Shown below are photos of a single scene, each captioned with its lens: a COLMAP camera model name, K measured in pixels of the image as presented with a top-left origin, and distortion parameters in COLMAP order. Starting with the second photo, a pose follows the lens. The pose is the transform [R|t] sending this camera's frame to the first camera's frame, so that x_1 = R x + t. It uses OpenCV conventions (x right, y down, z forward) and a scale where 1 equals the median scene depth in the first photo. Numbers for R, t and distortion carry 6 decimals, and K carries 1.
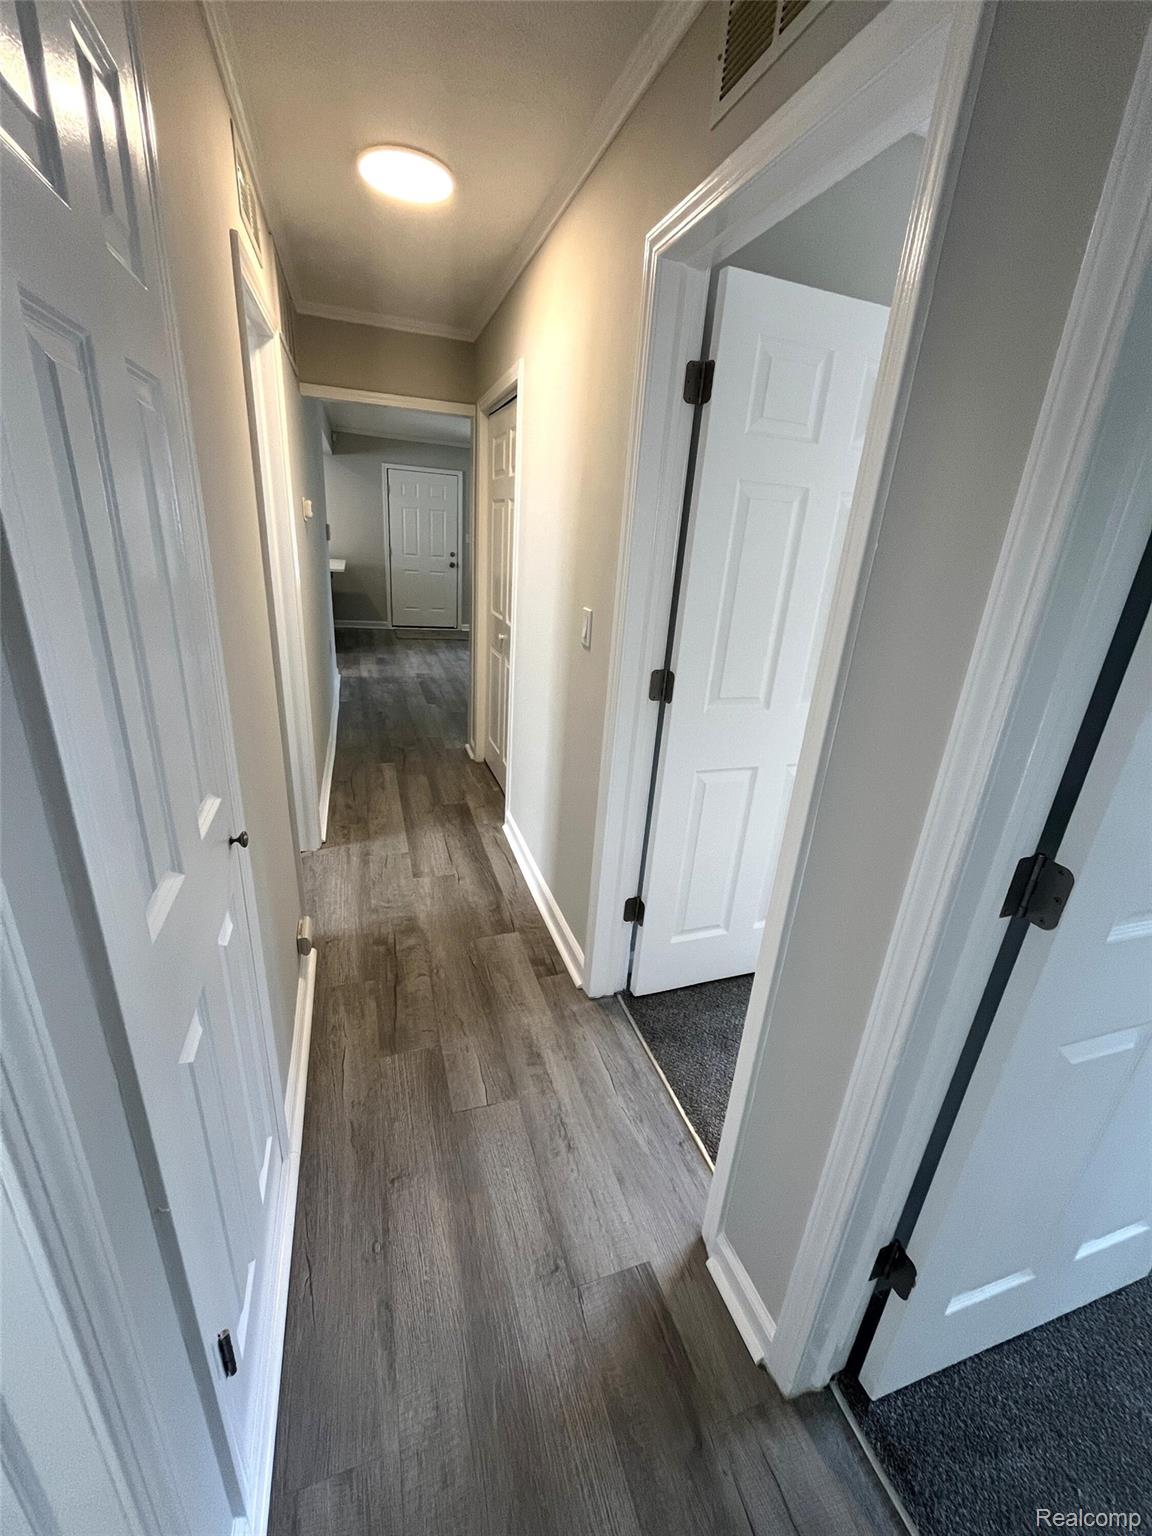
lens RADIAL K [[626.0, 0, 576.0], [0, 626.0, 768.0], [0, 0, 1]] dist [-0.000084, -0.000030]
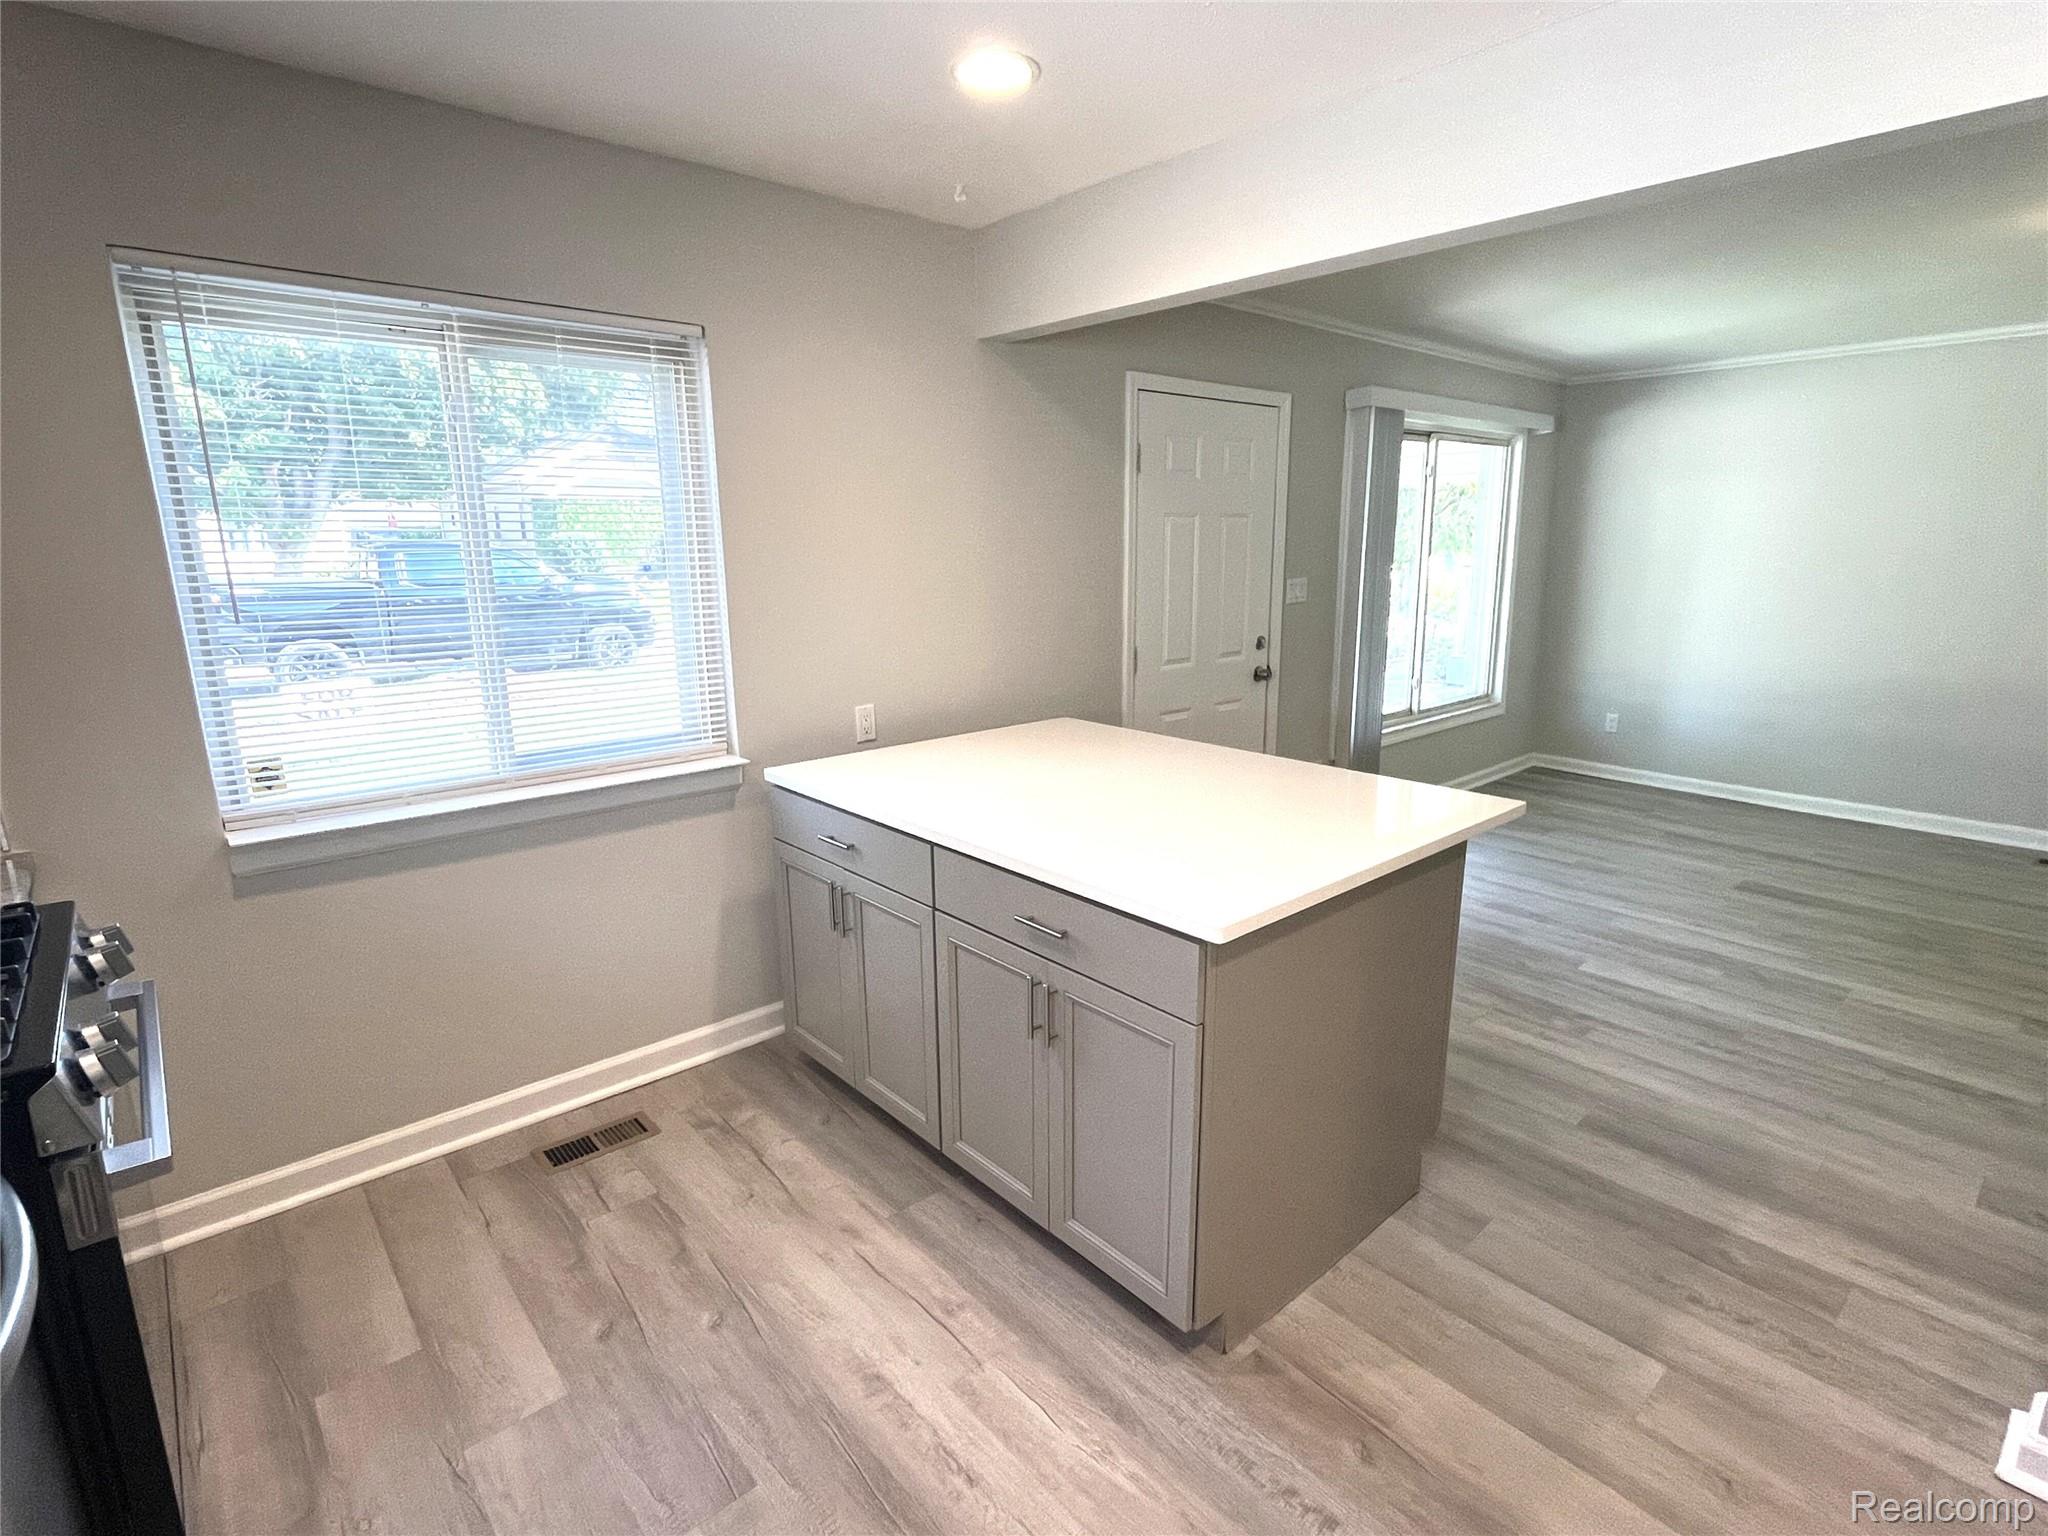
lens RADIAL K [[1014.8, 0, 1024.0], [0, 1014.8, 768.0], [0, 0, 1]] dist [-0.003429, 0.000753]
pose [[0.912262, -0.166995, 0.374019, -1.133978], [0.210016, 0.974655, -0.077073, -0.581741], [-0.351669, 0.148861, 0.924213, 1.258237]]
